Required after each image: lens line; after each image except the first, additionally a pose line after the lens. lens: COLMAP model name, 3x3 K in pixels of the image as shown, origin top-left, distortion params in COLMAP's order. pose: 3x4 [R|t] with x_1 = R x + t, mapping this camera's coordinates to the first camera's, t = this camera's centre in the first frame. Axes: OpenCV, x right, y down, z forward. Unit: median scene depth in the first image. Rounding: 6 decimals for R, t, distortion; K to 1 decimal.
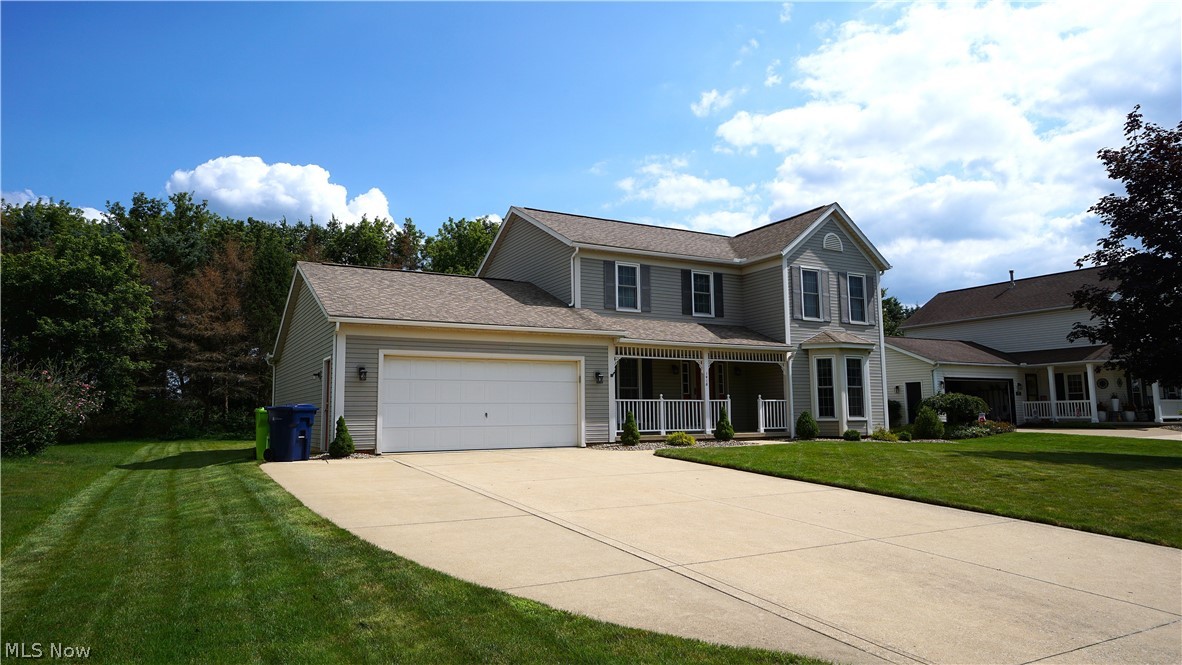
lens RADIAL K [[765.1, 0, 589.8], [0, 765.1, 317.6], [0, 0, 1]] dist [0.000888, 0.000171]
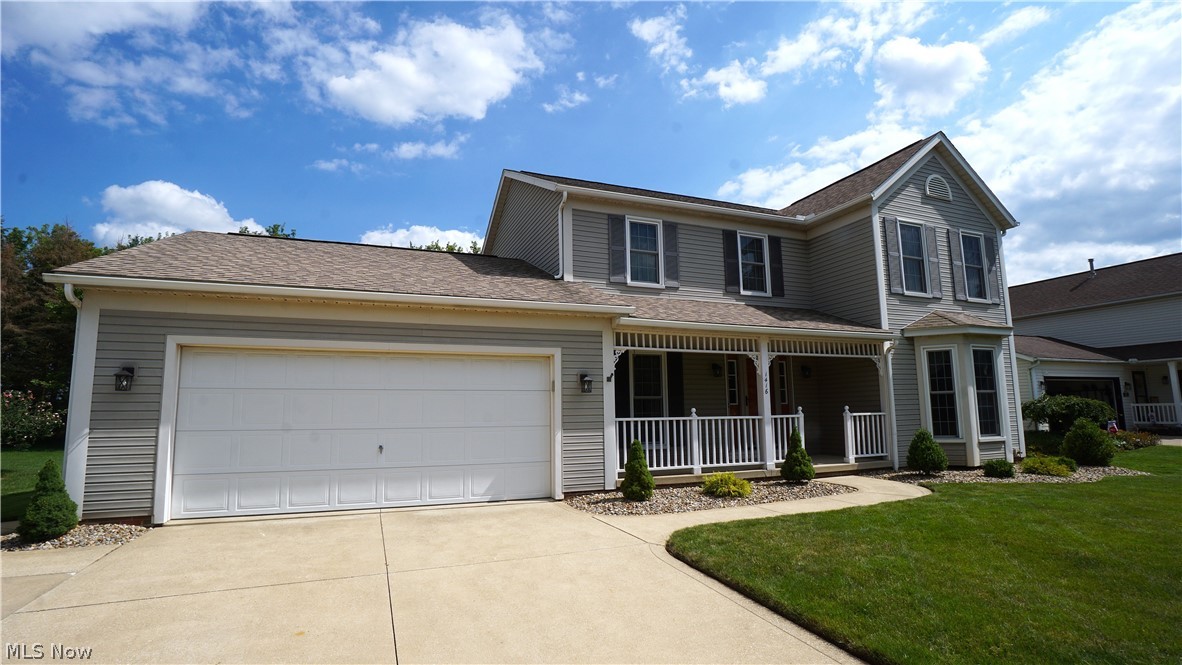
lens RADIAL K [[577.9, 0, 580.5], [0, 577.9, 333.4], [0, 0, 1]] dist [-0.044485, 0.000850]
pose [[0.991087, -0.021976, -0.131393, 0.058337], [0.020856, 0.999733, -0.009898, 0.037279], [0.131576, 0.007069, 0.991281, 0.464755]]
